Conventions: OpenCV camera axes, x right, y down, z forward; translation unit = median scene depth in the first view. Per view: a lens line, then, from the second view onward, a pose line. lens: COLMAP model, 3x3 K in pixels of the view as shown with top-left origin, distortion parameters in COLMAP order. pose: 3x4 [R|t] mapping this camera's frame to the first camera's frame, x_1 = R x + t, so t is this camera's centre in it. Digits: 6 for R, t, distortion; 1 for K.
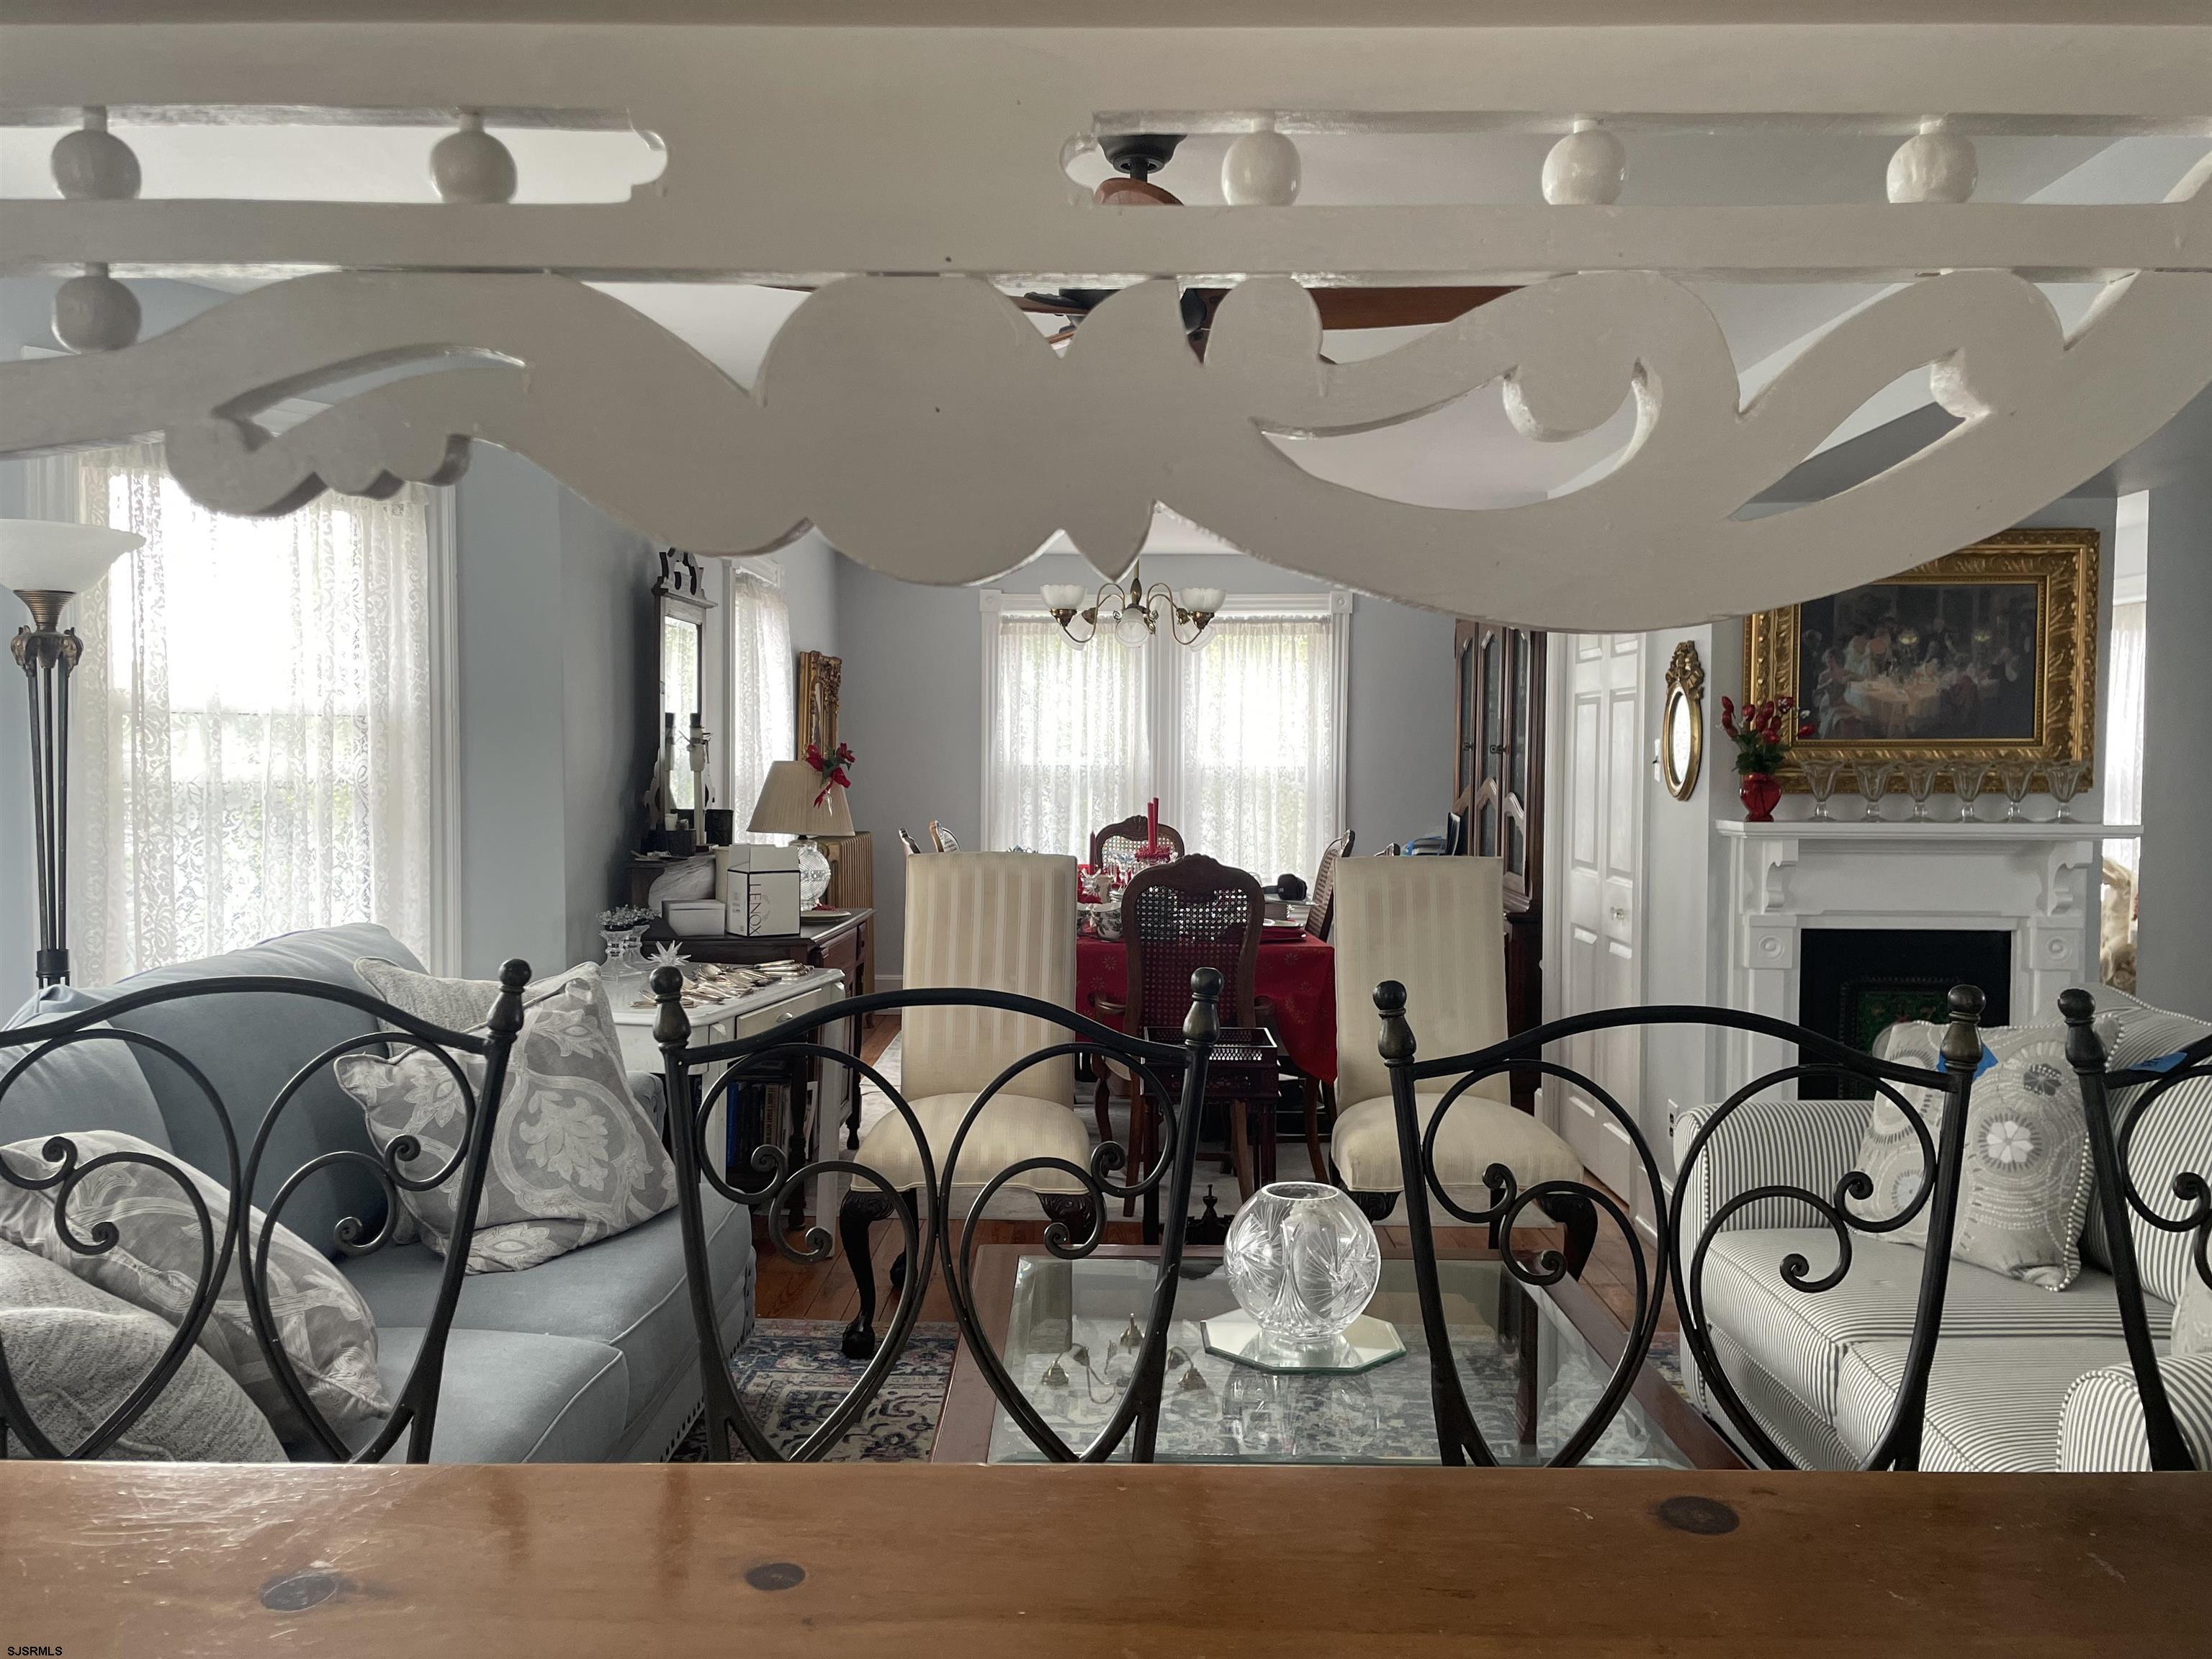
lens RADIAL K [[1663.4, 0, 1106.0], [0, 1663.4, 829.5], [0, 0, 1]] dist [0.080853, -0.108004]
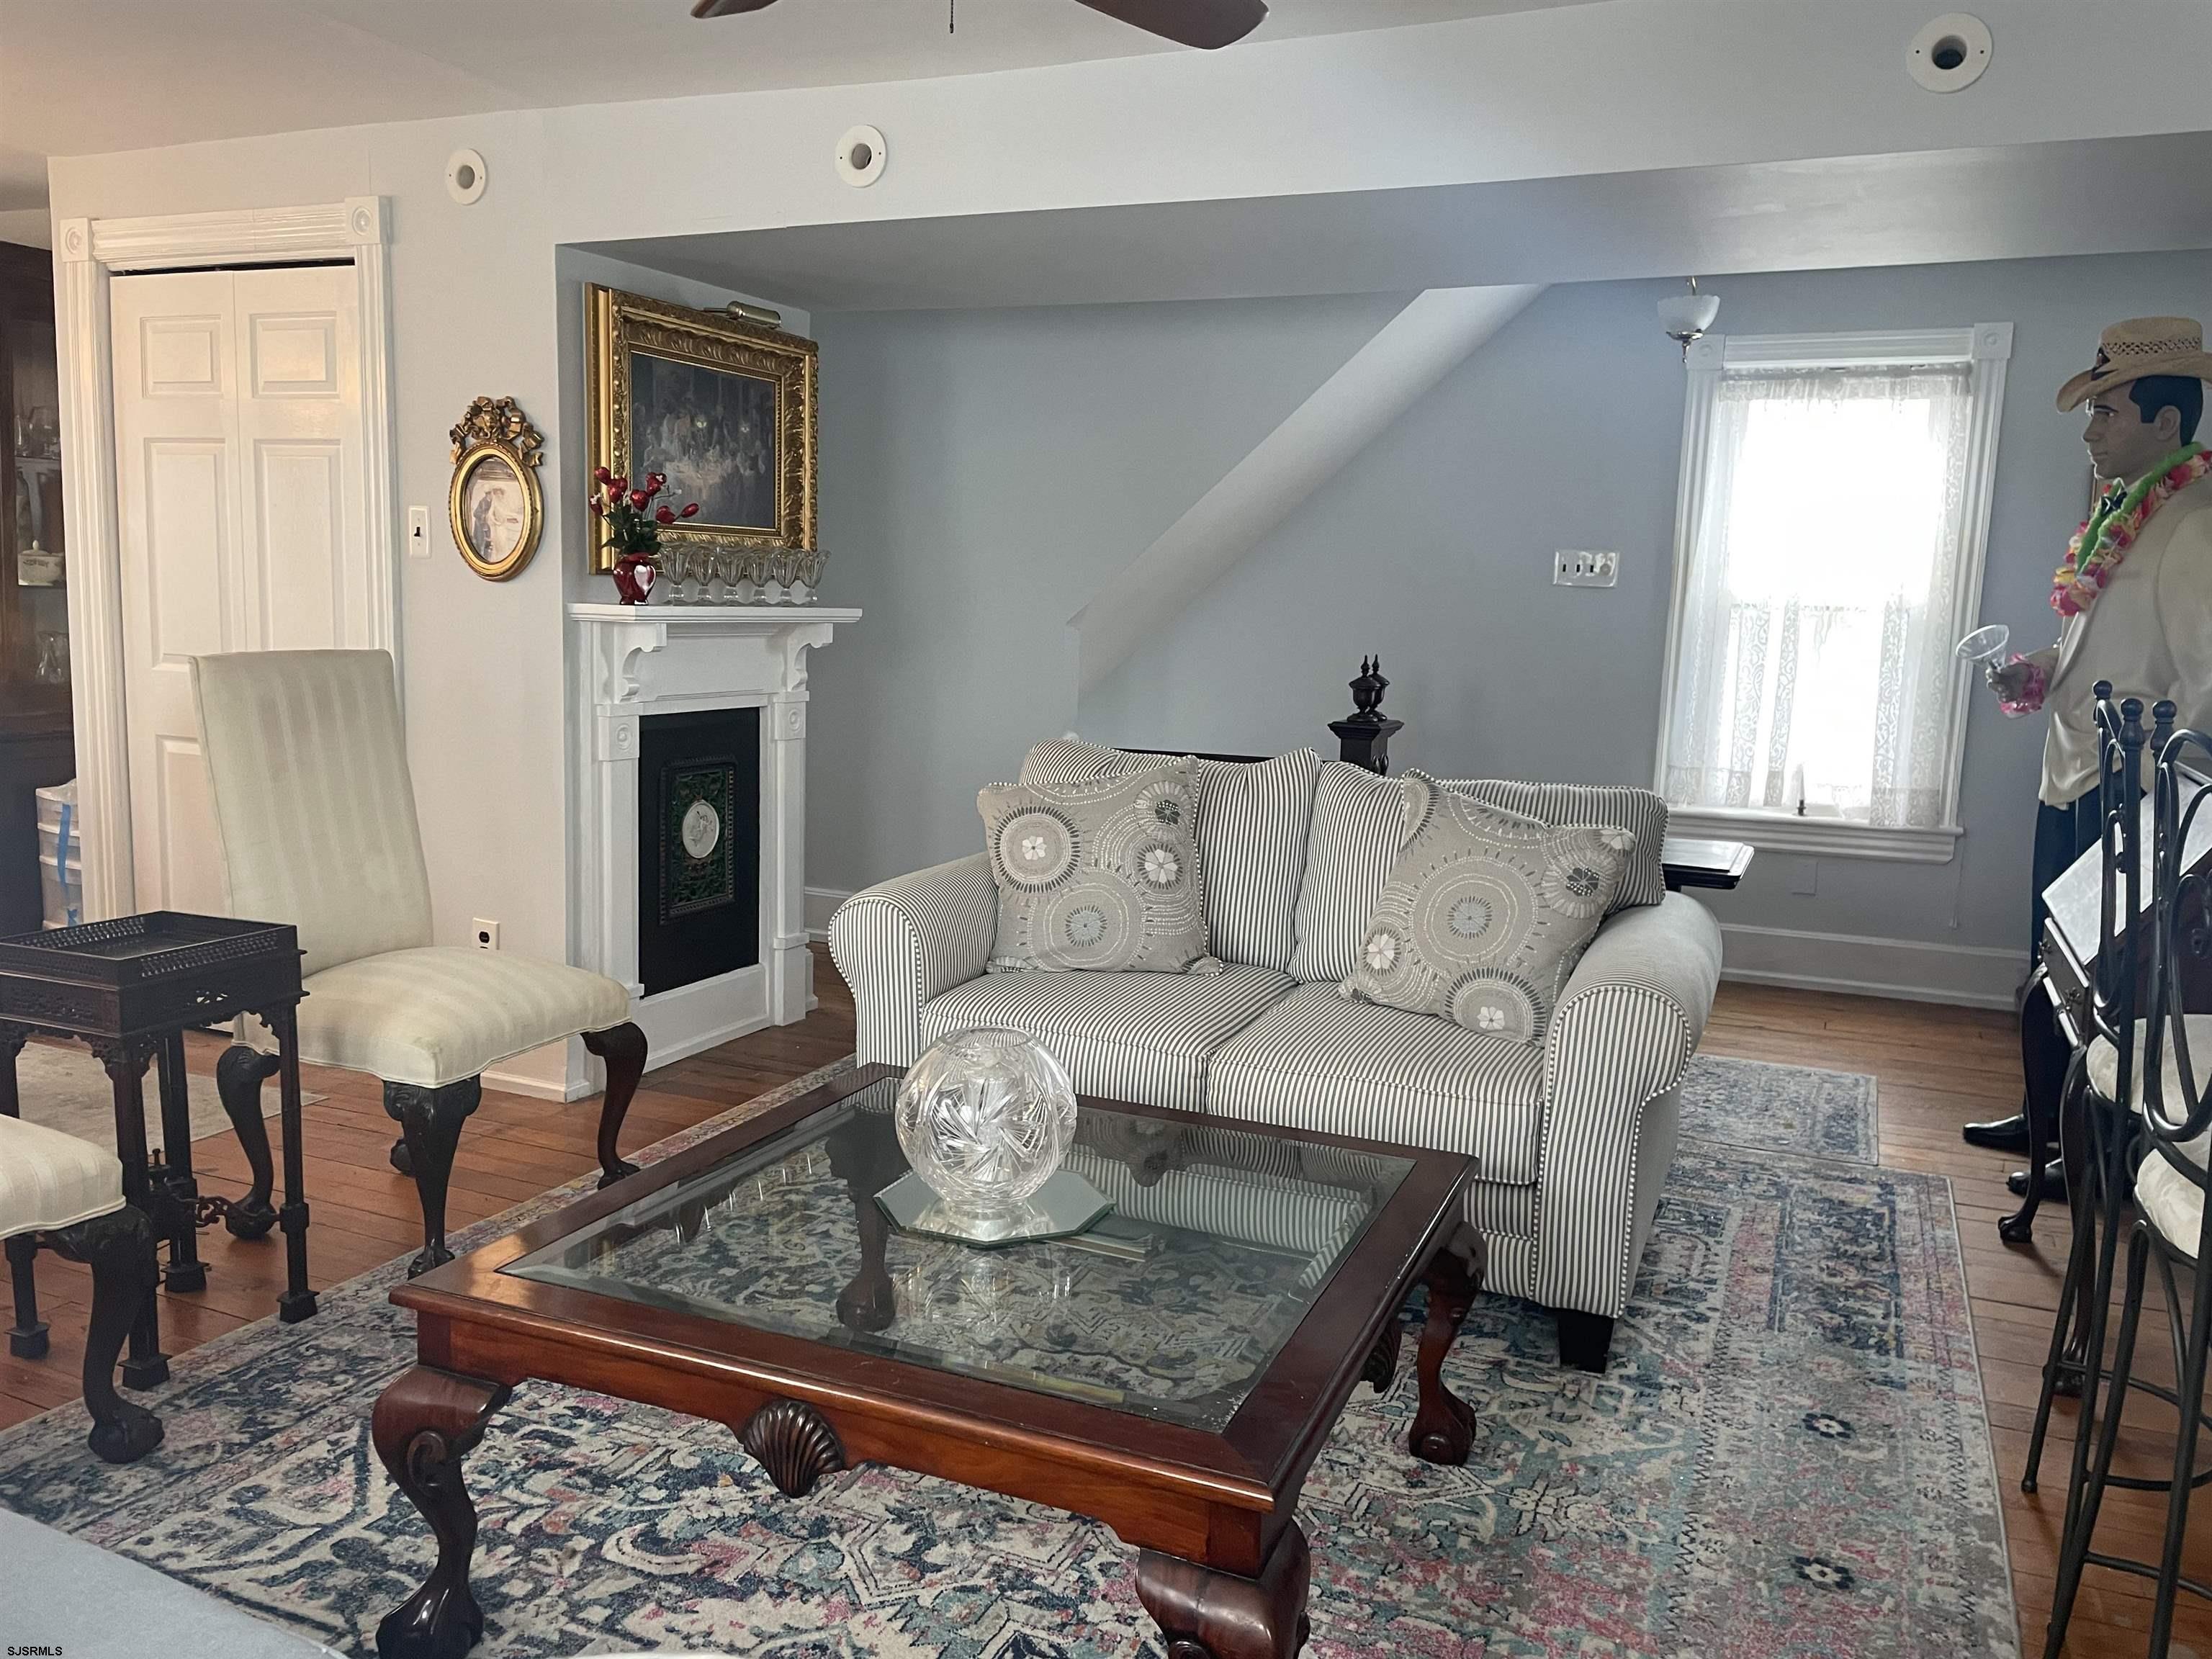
lens RADIAL K [[1675.8, 0, 1119.3], [0, 1675.8, 811.4], [0, 0, 1]] dist [0.093878, -0.117073]
pose [[0.384220, -0.112334, 0.916382, -0.384938], [0.010030, 0.993019, 0.117523, 0.001634], [-0.923187, -0.035963, 0.382665, 0.370861]]
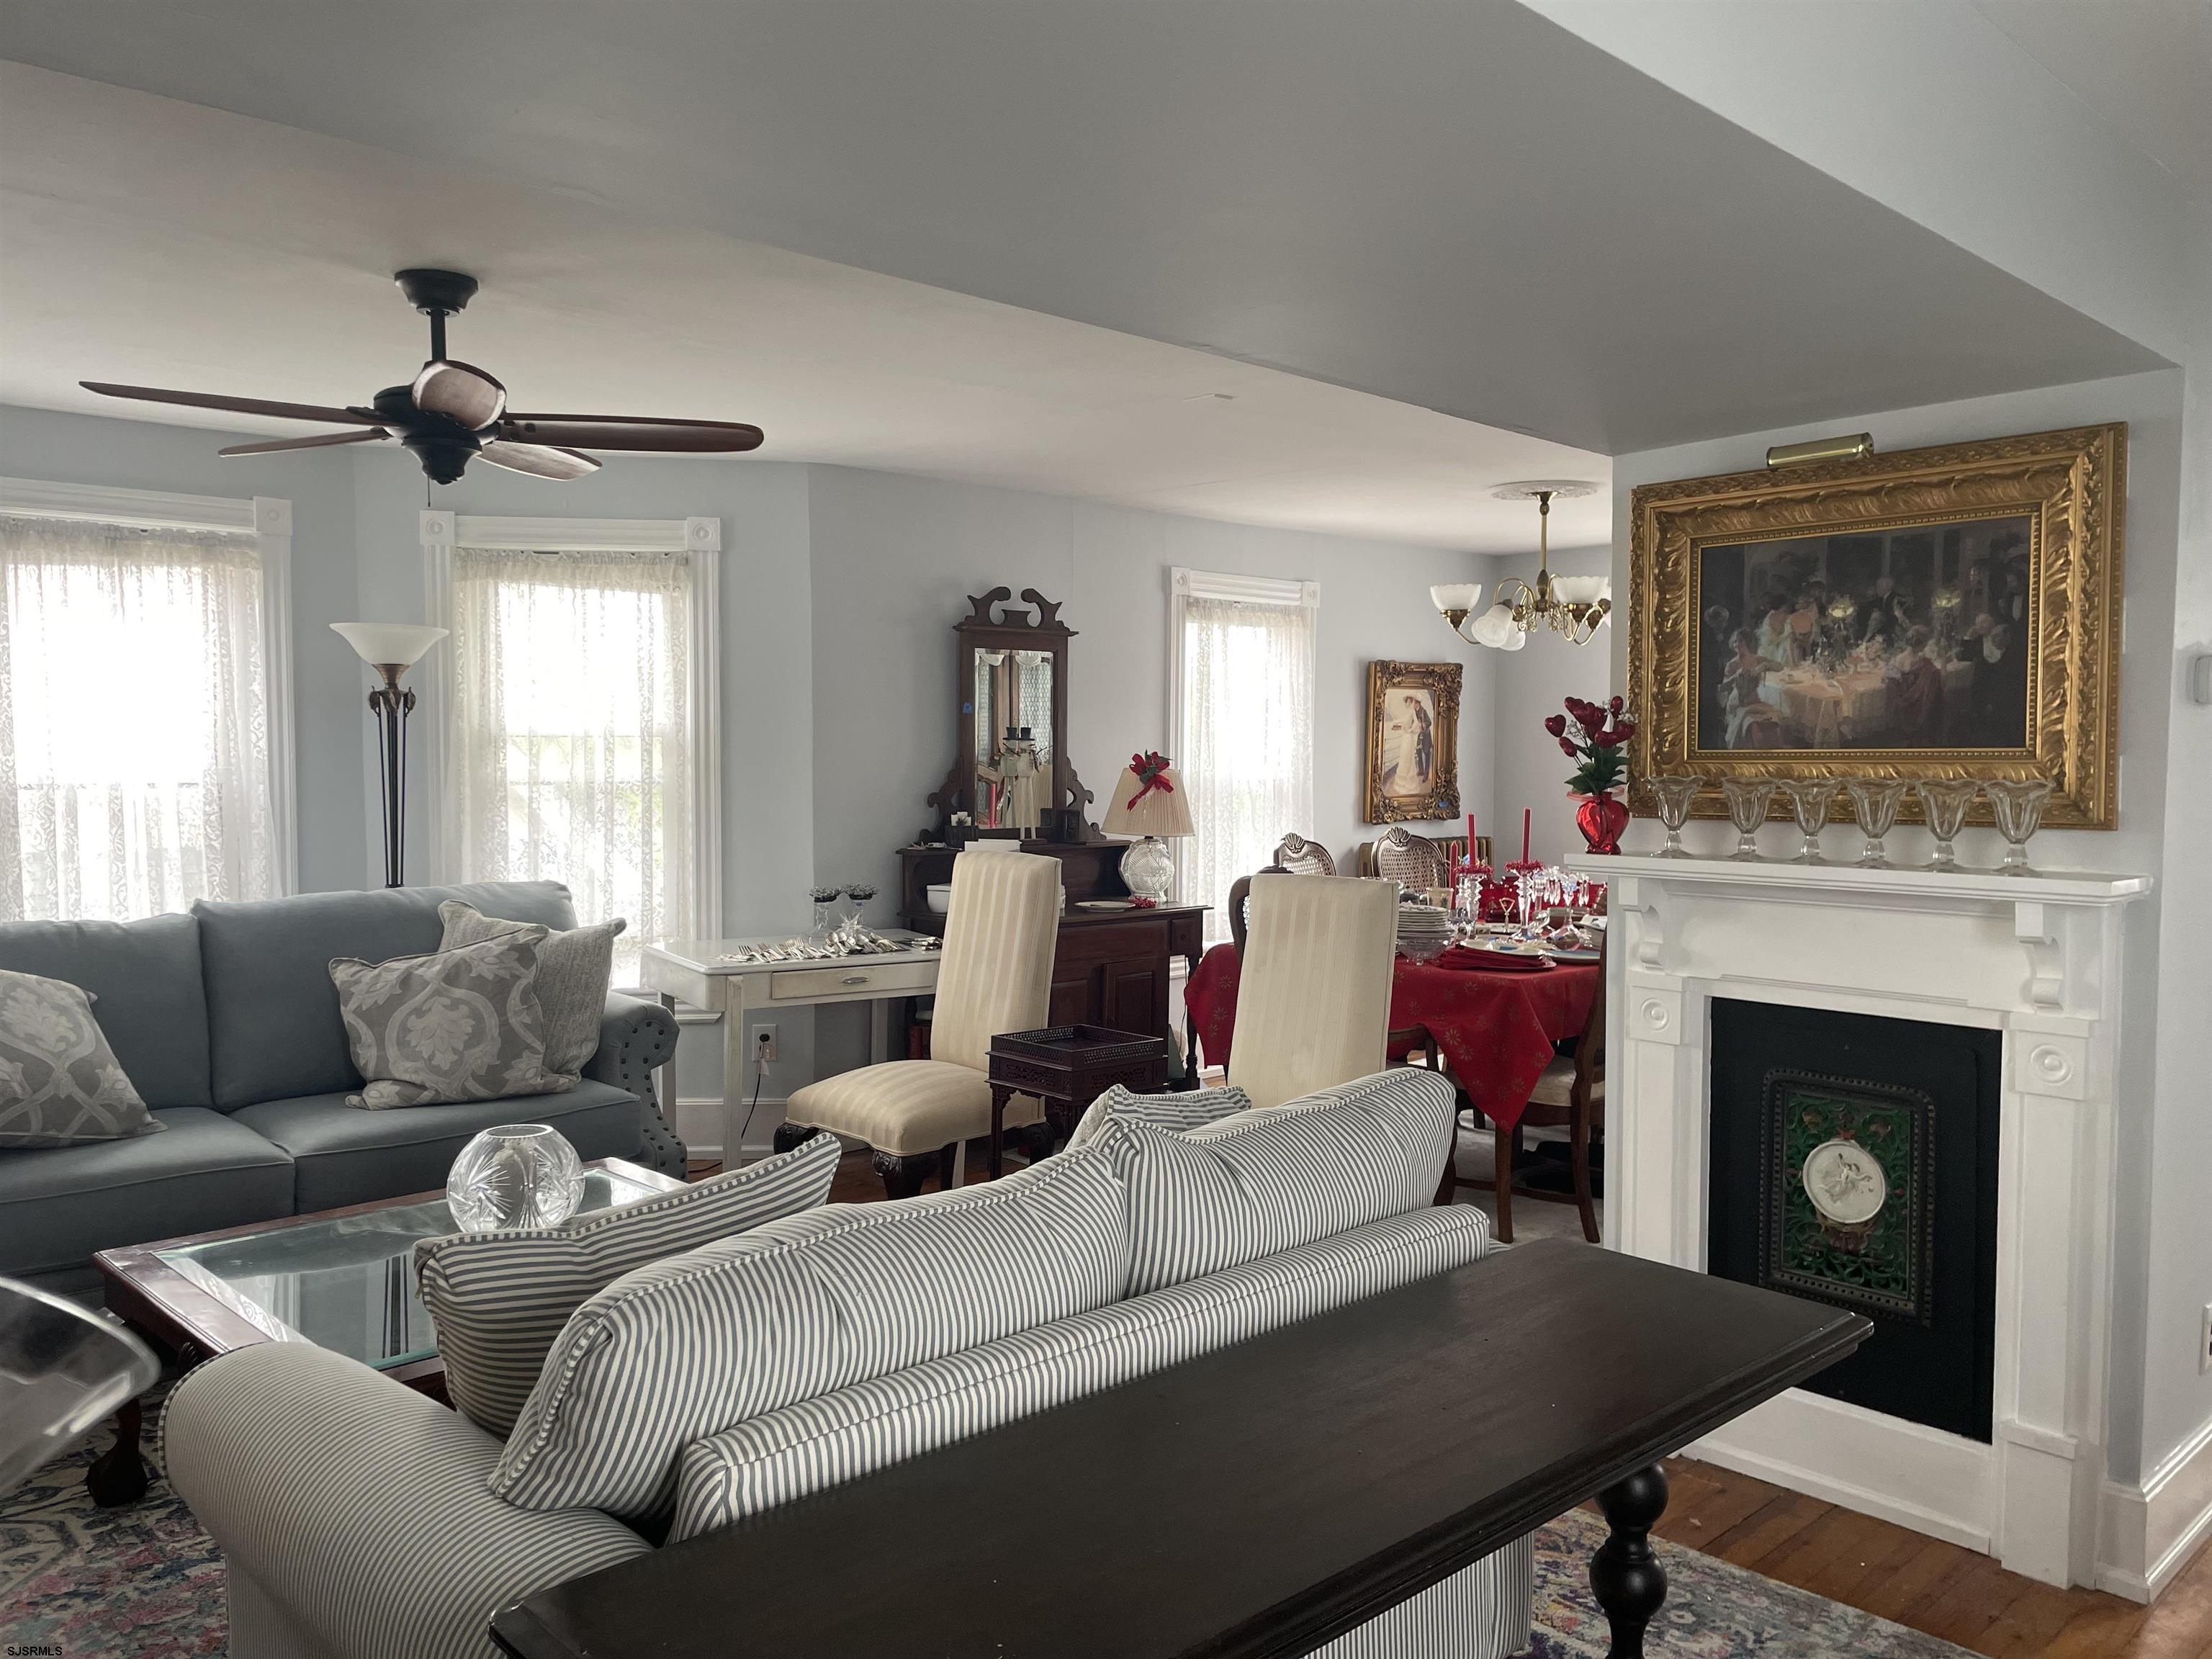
lens RADIAL K [[1663.4, 0, 1106.0], [0, 1663.4, 829.5], [0, 0, 1]] dist [0.080853, -0.108004]
pose [[0.702695, 0.031314, -0.710802, 0.770876], [-0.031602, 0.999419, 0.012788, -0.018246], [0.710789, 0.013477, 0.703276, 0.268678]]
